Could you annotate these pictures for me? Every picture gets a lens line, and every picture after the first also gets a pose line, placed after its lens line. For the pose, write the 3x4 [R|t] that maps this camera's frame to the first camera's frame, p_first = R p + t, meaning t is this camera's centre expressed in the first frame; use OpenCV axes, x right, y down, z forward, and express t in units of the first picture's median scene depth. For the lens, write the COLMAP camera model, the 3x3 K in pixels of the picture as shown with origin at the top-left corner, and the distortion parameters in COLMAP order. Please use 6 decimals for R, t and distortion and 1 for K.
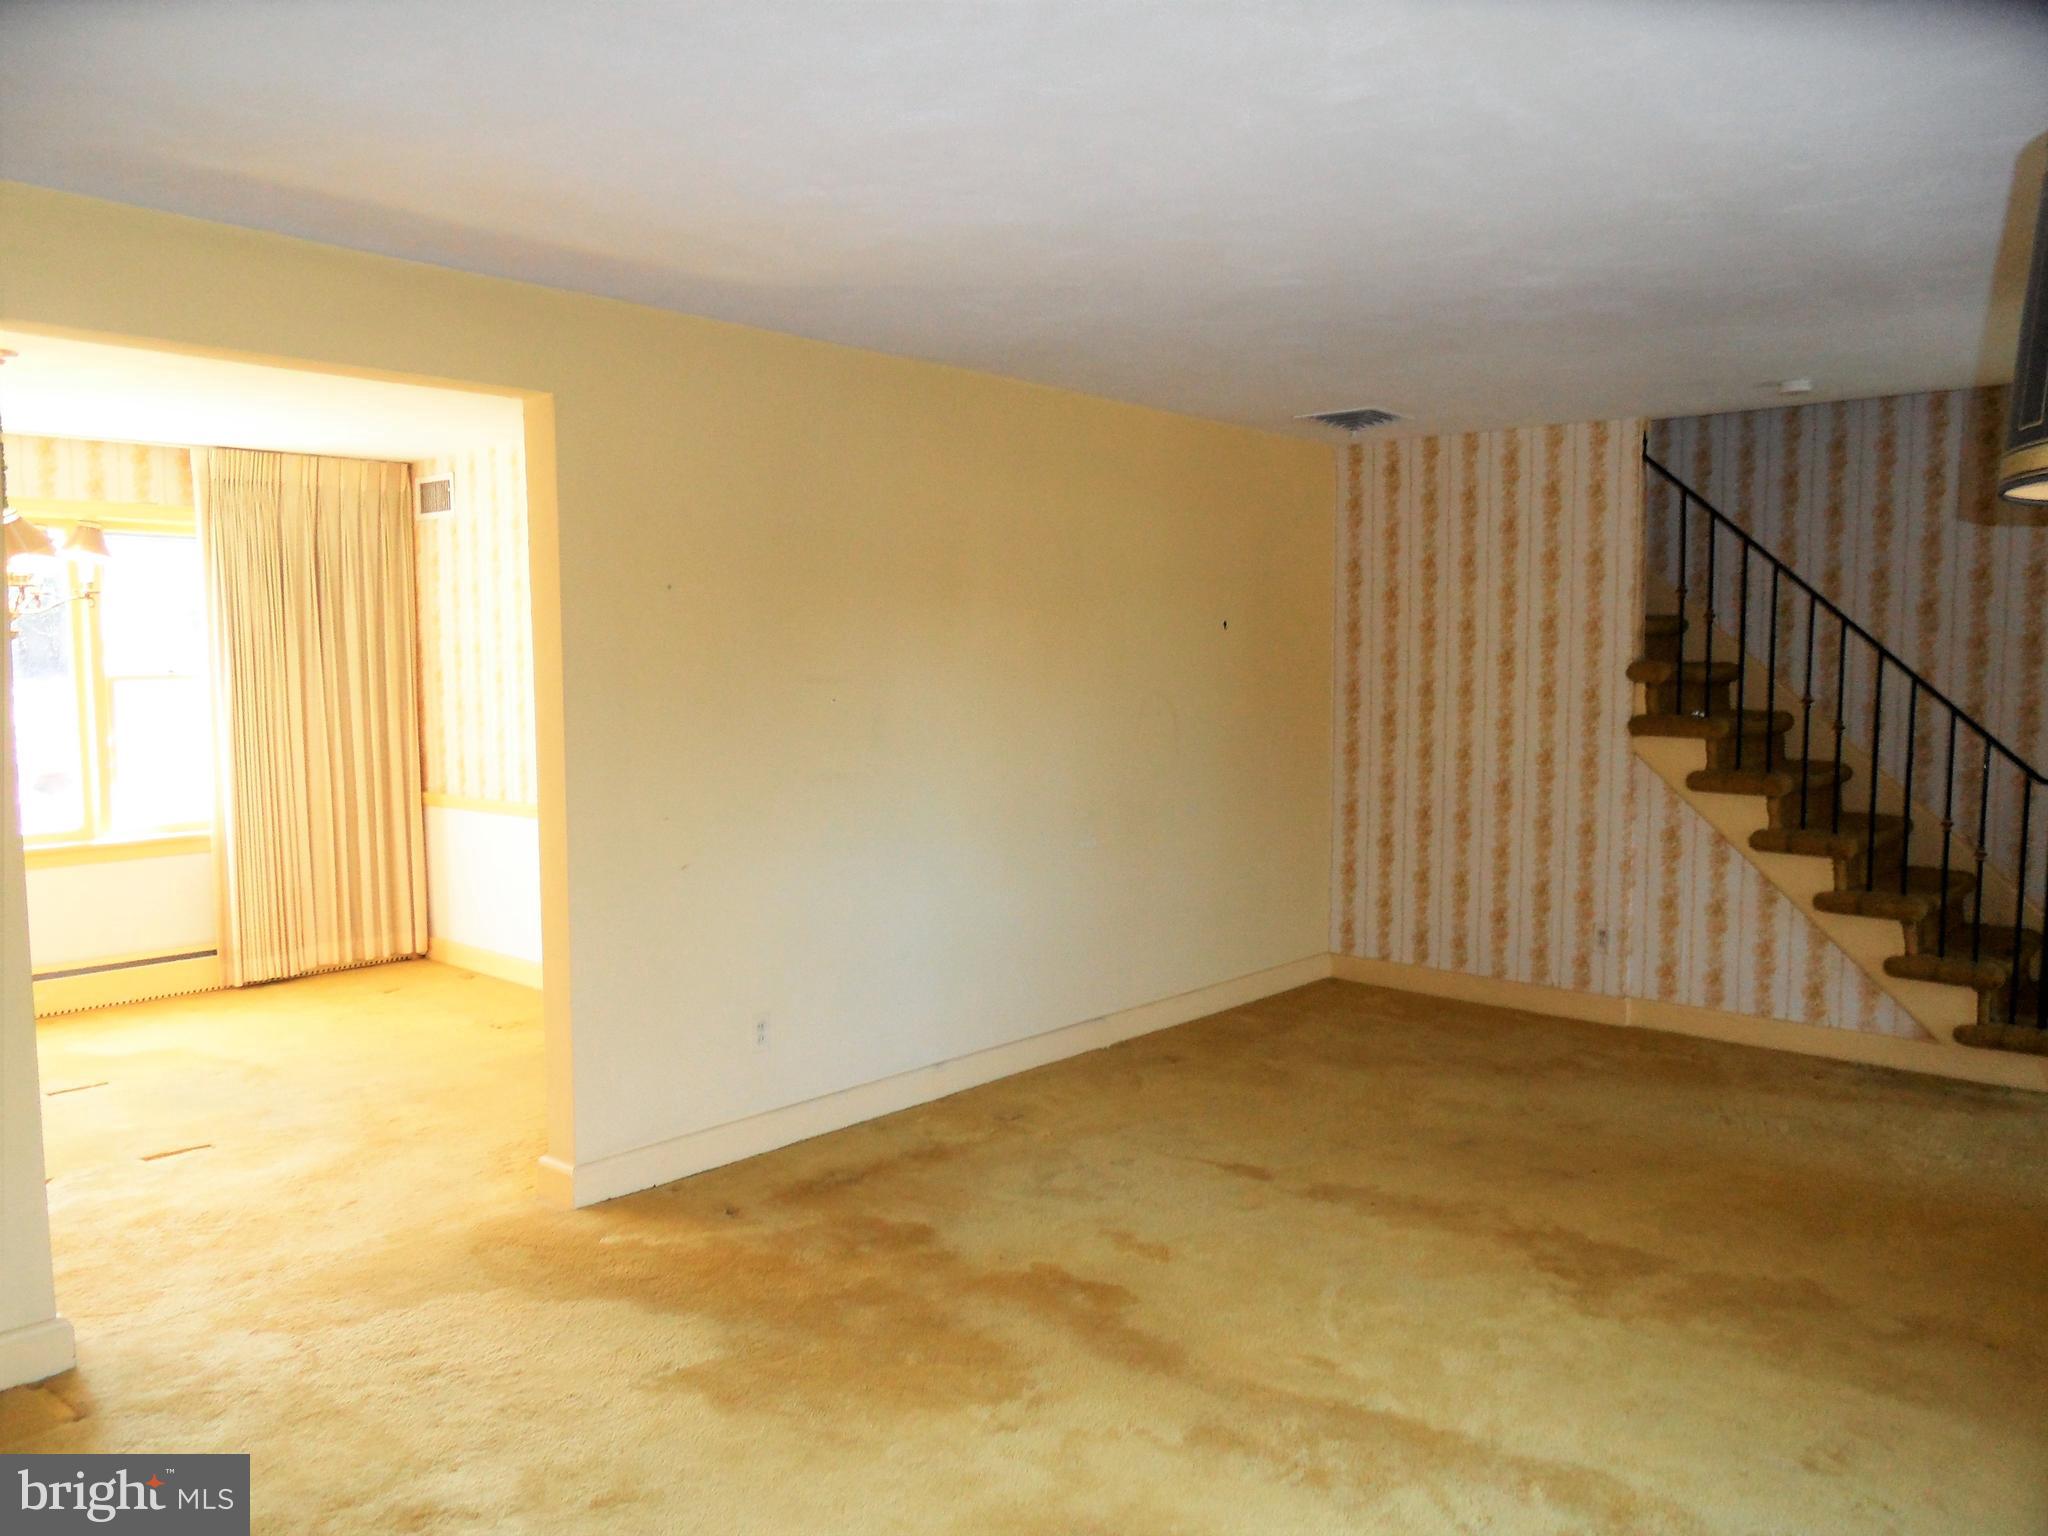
lens RADIAL K [[1513.5, 0, 1007.8], [0, 1513.5, 771.5], [0, 0, 1]] dist [-0.014681, 0.013294]
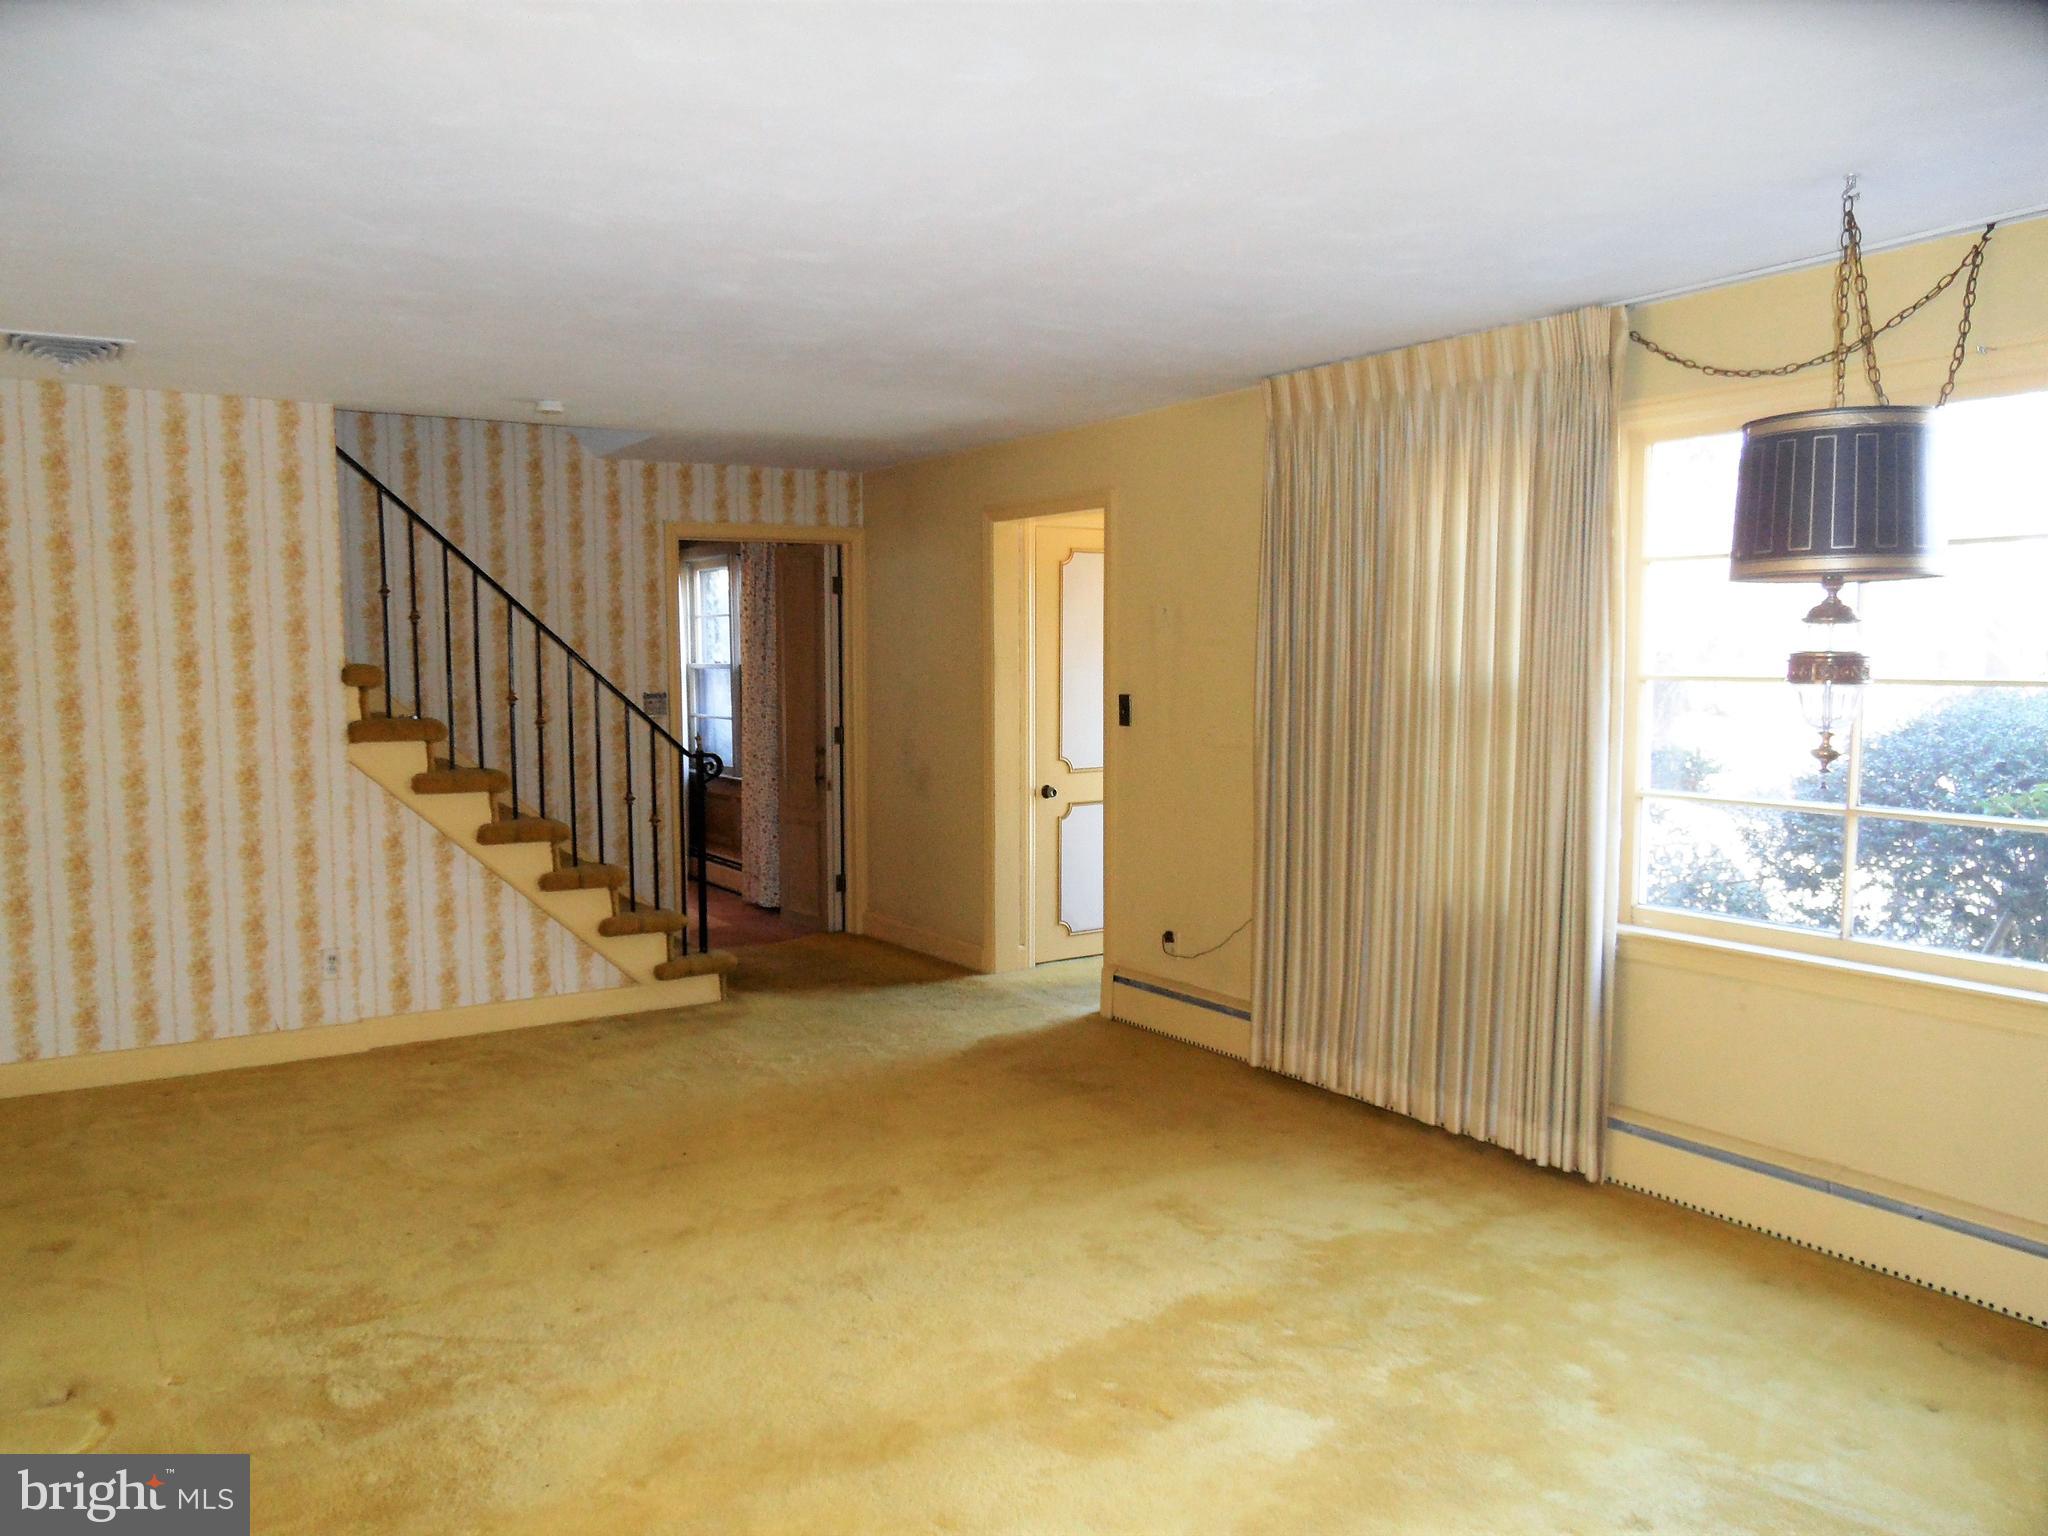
lens RADIAL K [[1513.5, 0, 1007.5], [0, 1513.5, 761.8], [0, 0, 1]] dist [-0.014681, 0.013294]
pose [[0.266085, -0.072373, 0.961229, -0.388081], [0.080269, 0.995378, 0.052725, -0.029305], [-0.960602, 0.063127, 0.270664, 0.355526]]
